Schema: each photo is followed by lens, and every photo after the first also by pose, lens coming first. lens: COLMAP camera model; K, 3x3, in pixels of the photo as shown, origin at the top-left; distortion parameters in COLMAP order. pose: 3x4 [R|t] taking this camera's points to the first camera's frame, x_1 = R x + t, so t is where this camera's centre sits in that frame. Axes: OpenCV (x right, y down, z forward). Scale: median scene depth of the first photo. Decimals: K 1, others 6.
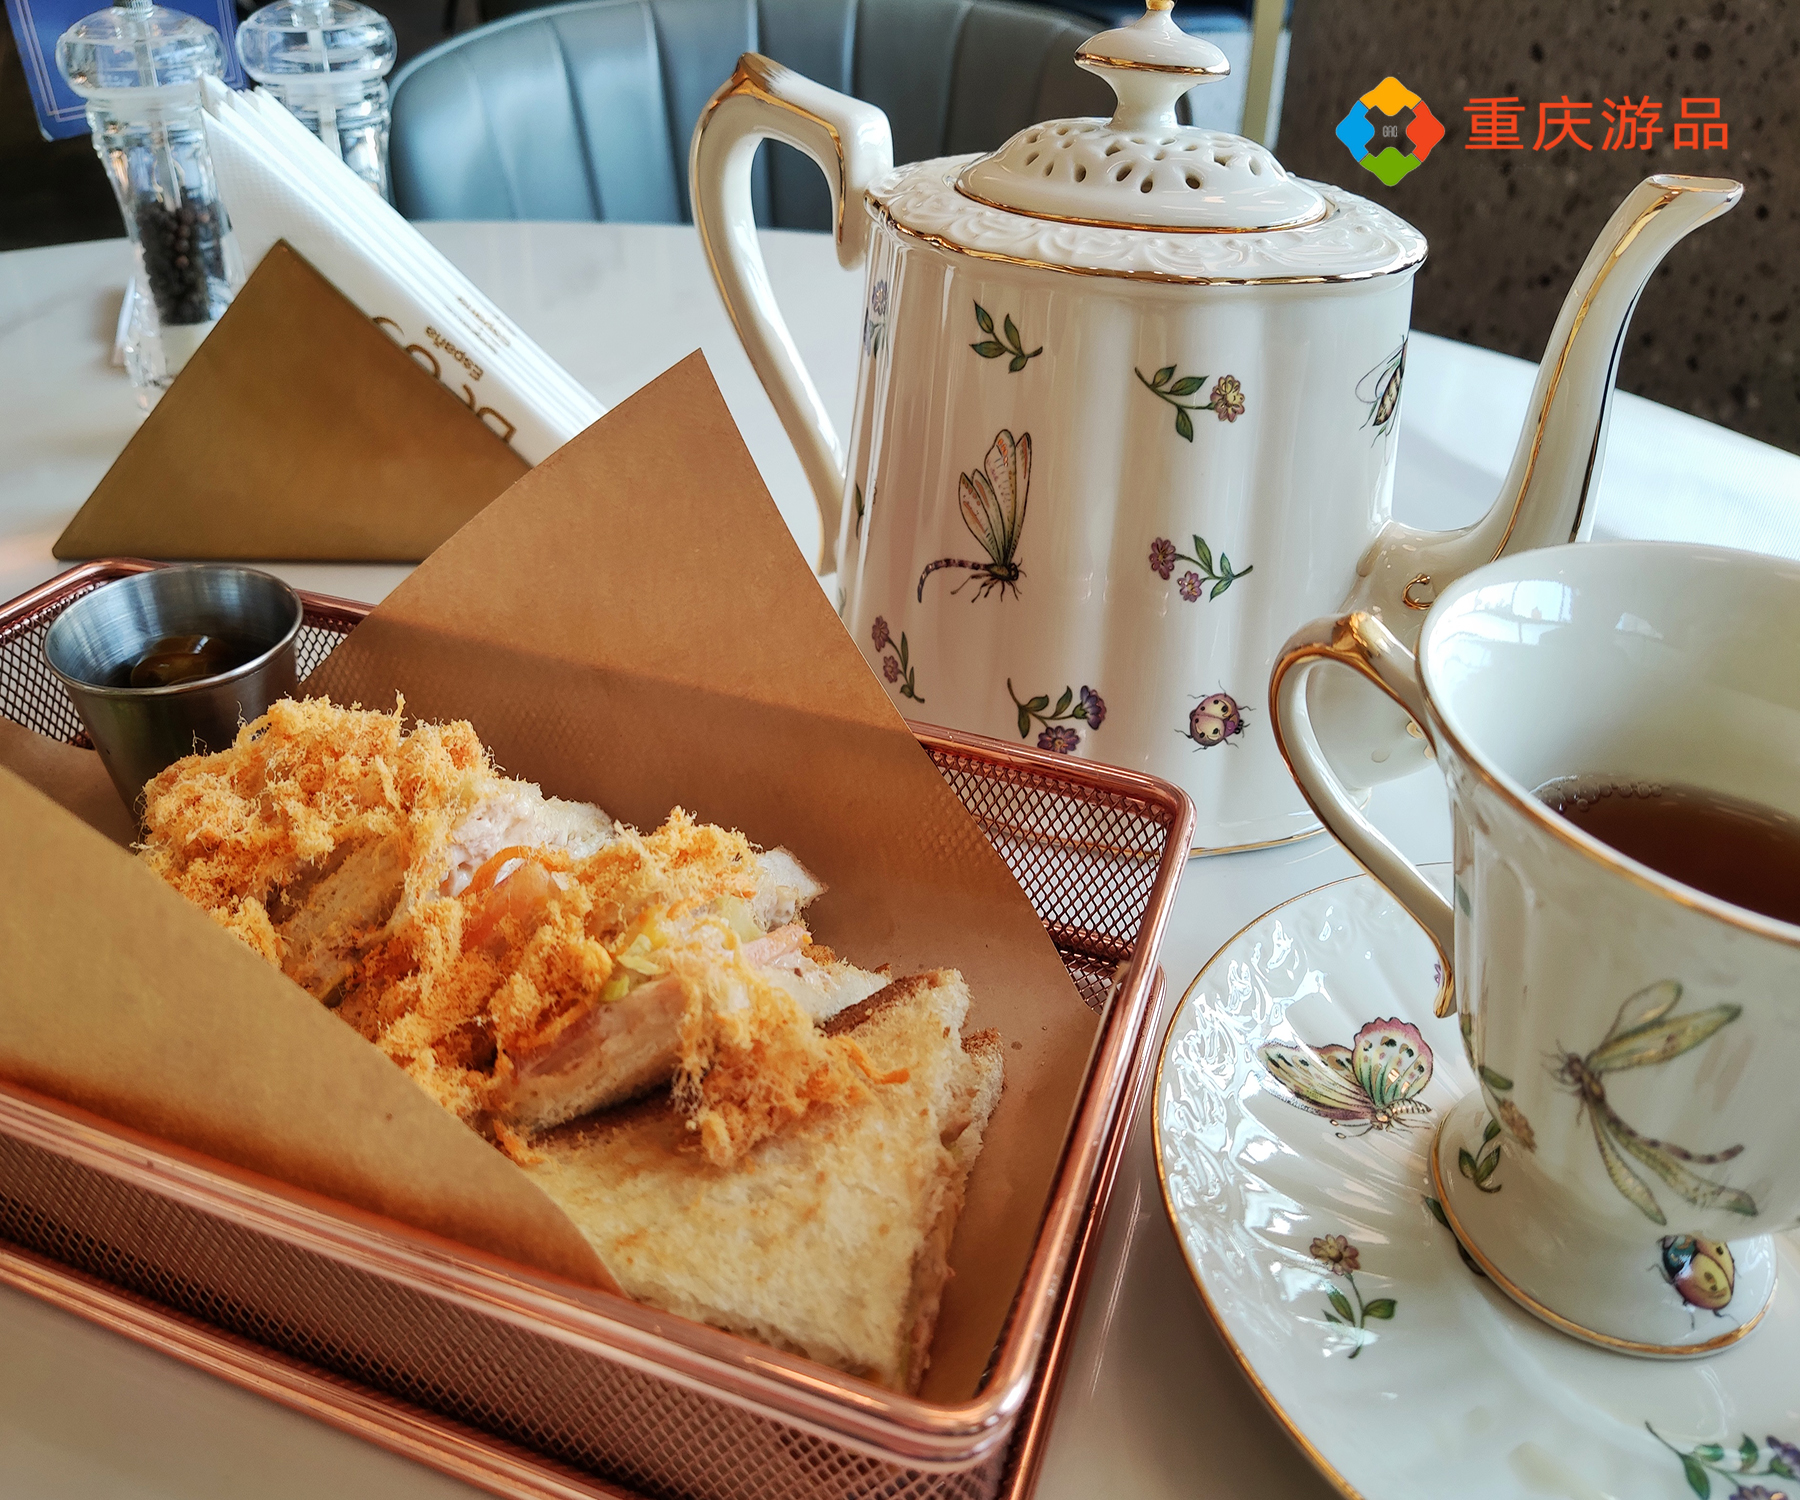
lens RADIAL K [[1505.7, 0, 893.5], [0, 1505.7, 739.4], [0, 0, 1]] dist [0.047903, -0.129235]
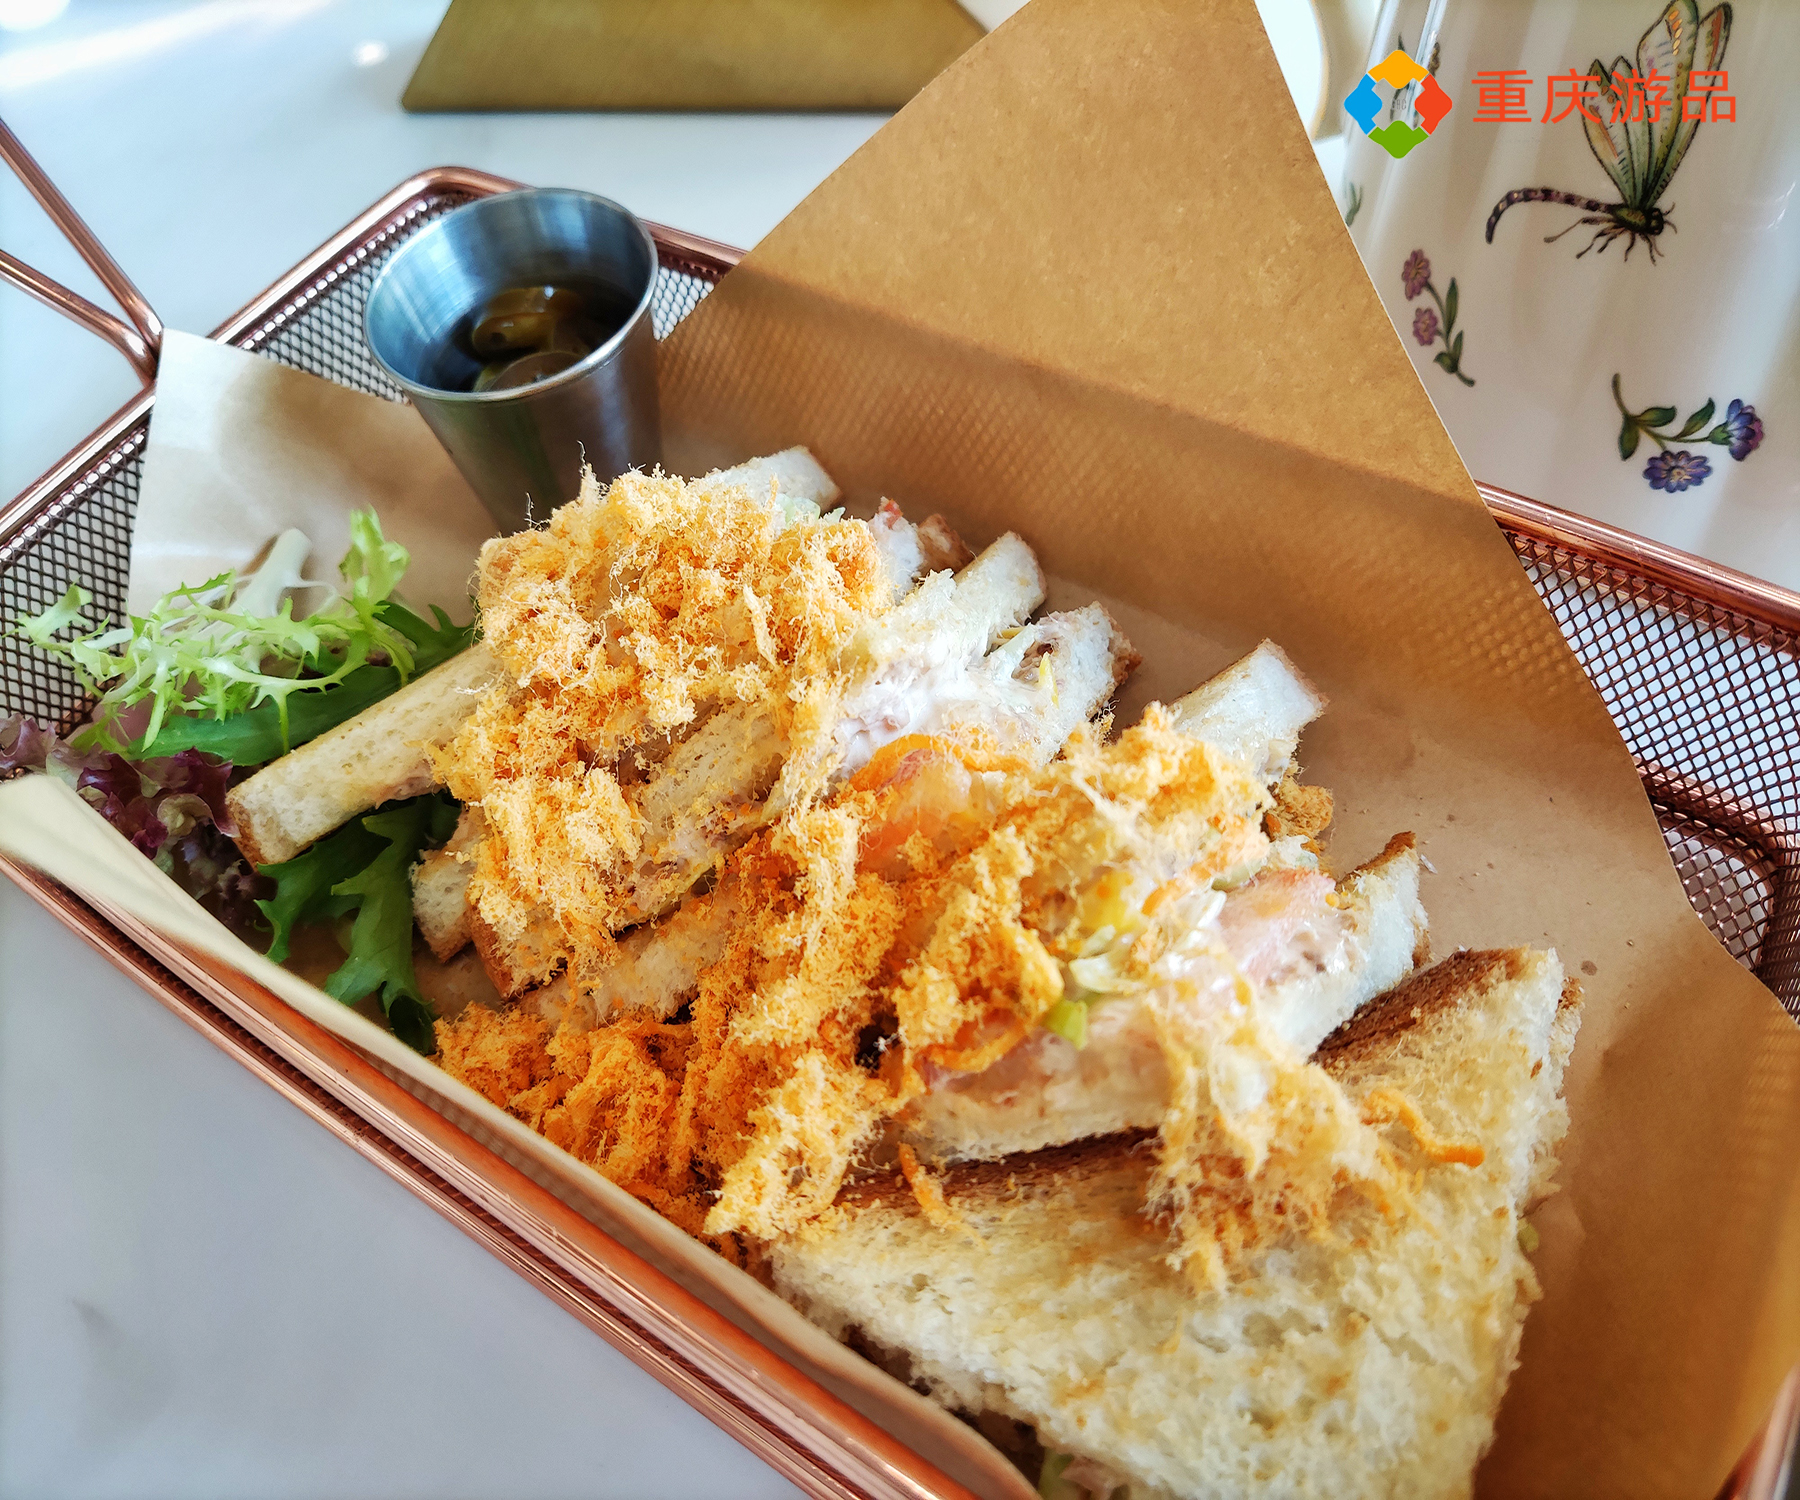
lens RADIAL K [[1505.7, 0, 868.1], [0, 1505.7, 739.0], [0, 0, 1]] dist [0.047903, -0.129235]
pose [[0.965019, 0.090267, -0.246151, -0.097519], [0.001372, 0.937110, 0.349032, -0.178488], [0.262177, -0.337161, 0.904205, 0.331082]]
